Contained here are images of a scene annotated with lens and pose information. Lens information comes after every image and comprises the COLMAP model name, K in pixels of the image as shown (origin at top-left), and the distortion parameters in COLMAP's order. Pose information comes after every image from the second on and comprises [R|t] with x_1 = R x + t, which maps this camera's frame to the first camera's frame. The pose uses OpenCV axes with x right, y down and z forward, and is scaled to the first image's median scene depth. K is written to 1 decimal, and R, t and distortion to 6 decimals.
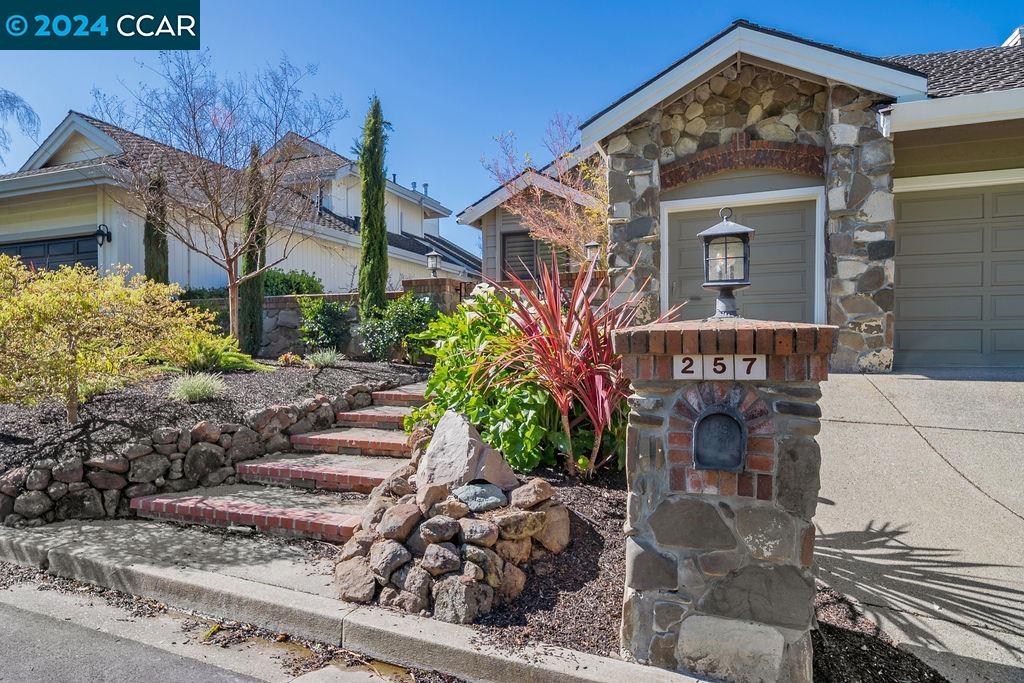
lens RADIAL K [[633.0, 0, 476.1], [0, 633.0, 345.1], [0, 0, 1]] dist [0.002083, 0.000814]
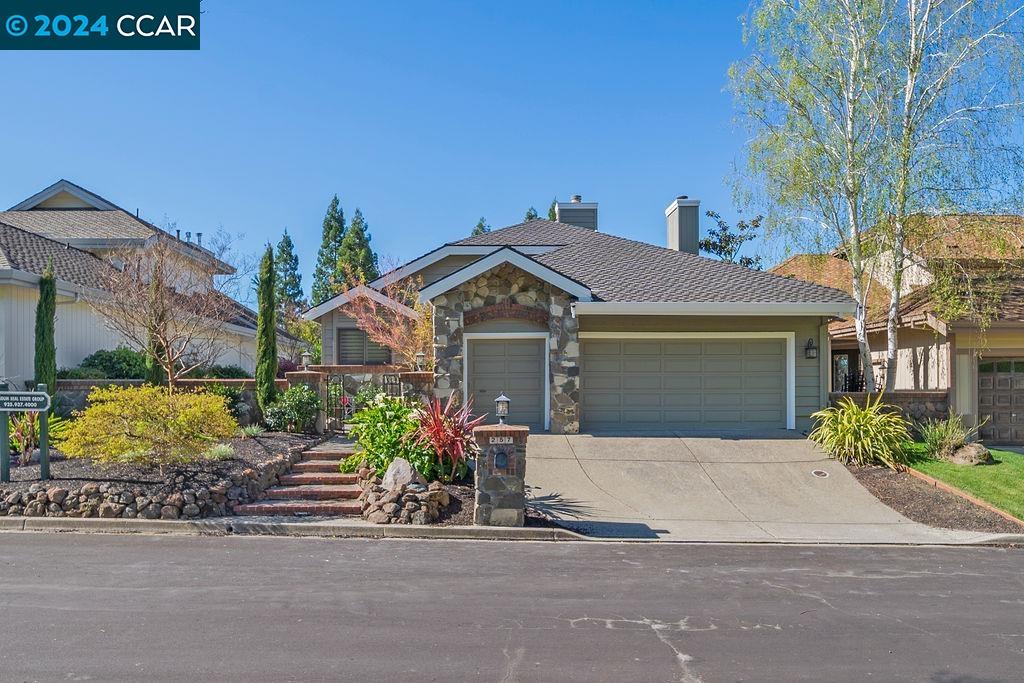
lens RADIAL K [[1304.0, 0, 512.0], [0, 1304.0, 341.5], [0, 0, 1]] dist [-0.019072, -0.005048]
pose [[0.922260, 0.002139, 0.386564, -1.472216], [0.001468, 0.999958, -0.009037, -0.277527], [-0.386567, 0.008902, 0.922218, -3.558720]]
